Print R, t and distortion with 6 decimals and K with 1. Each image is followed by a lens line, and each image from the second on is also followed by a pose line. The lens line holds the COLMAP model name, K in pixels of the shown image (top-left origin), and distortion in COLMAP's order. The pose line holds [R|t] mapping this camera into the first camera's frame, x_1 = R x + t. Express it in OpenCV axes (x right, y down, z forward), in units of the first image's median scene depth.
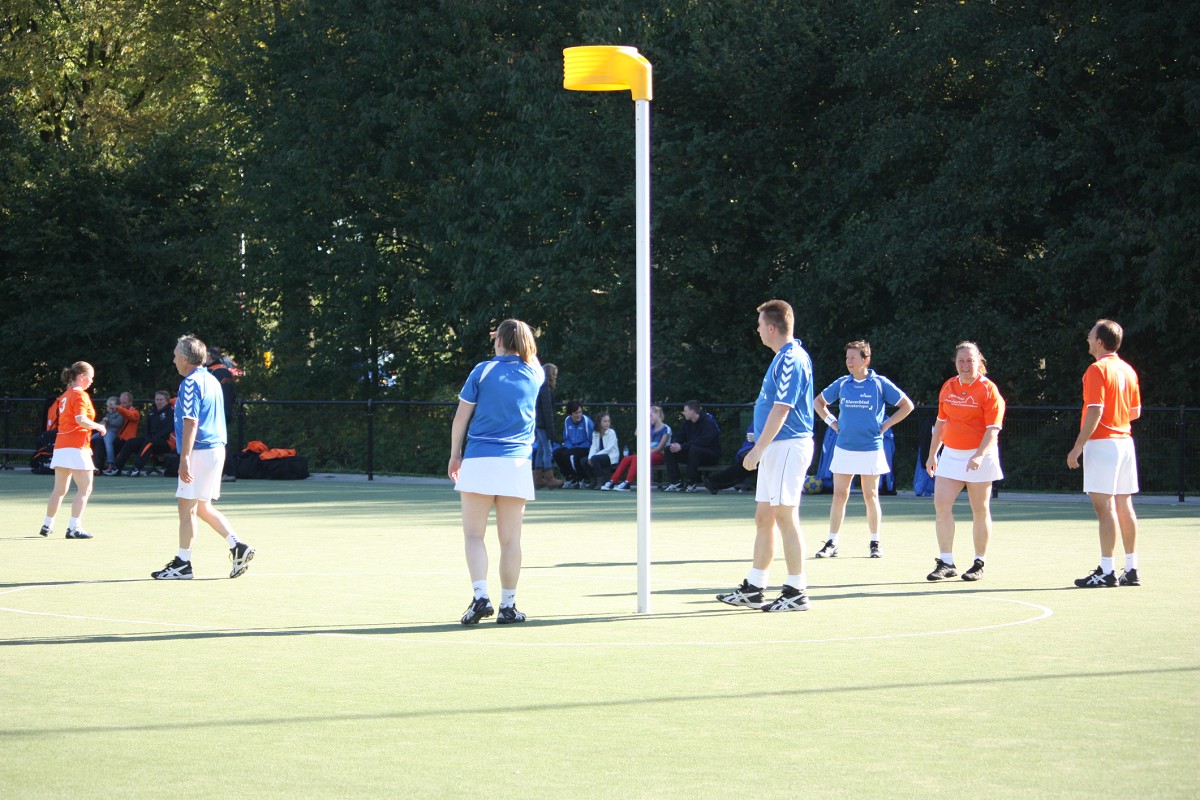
lens RADIAL K [[3868.1, 0, 602.8], [0, 3868.1, 403.0], [0, 0, 1]] dist [-0.177729, 0.000000]
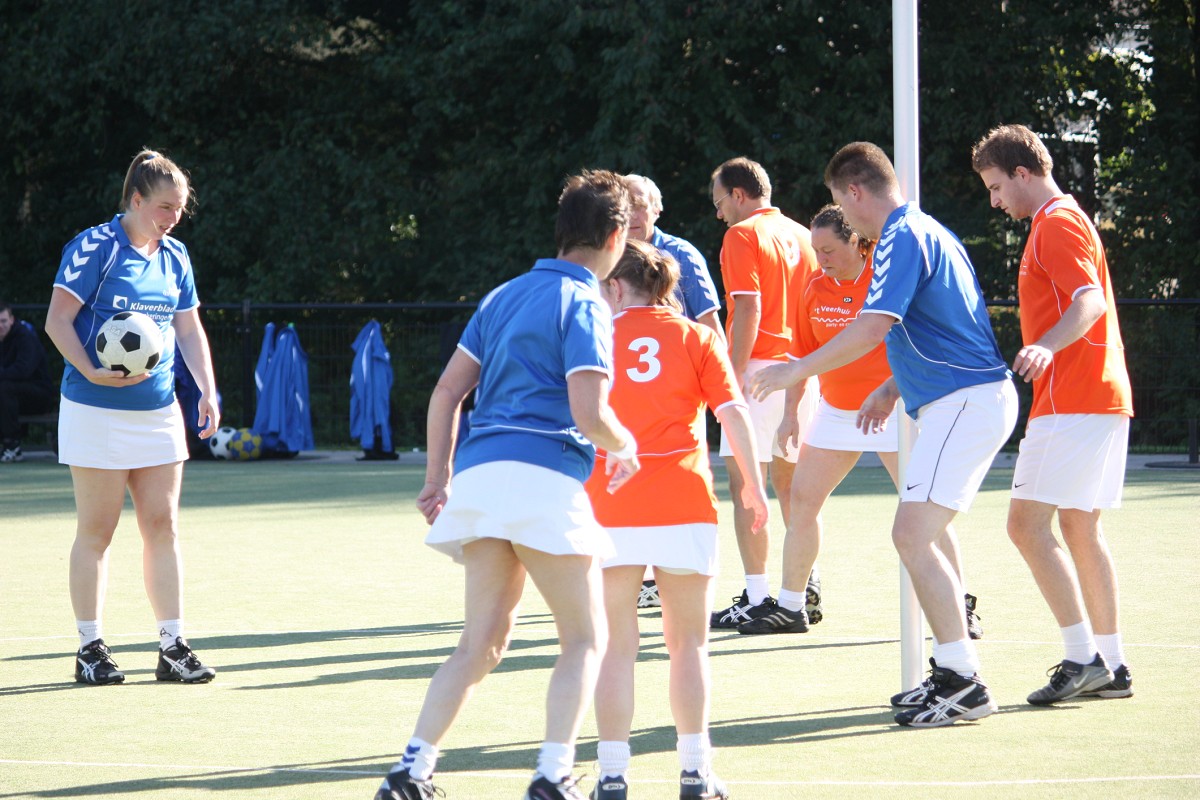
lens RADIAL K [[6034.2, 0, 614.8], [0, 6034.2, 394.1], [0, 0, 1]] dist [0.658391, 0.000000]
pose [[0.961704, -0.018420, 0.273469, -0.107130], [0.014065, 0.999741, 0.017878, -0.001211], [-0.273727, -0.013347, 0.961715, 0.098590]]
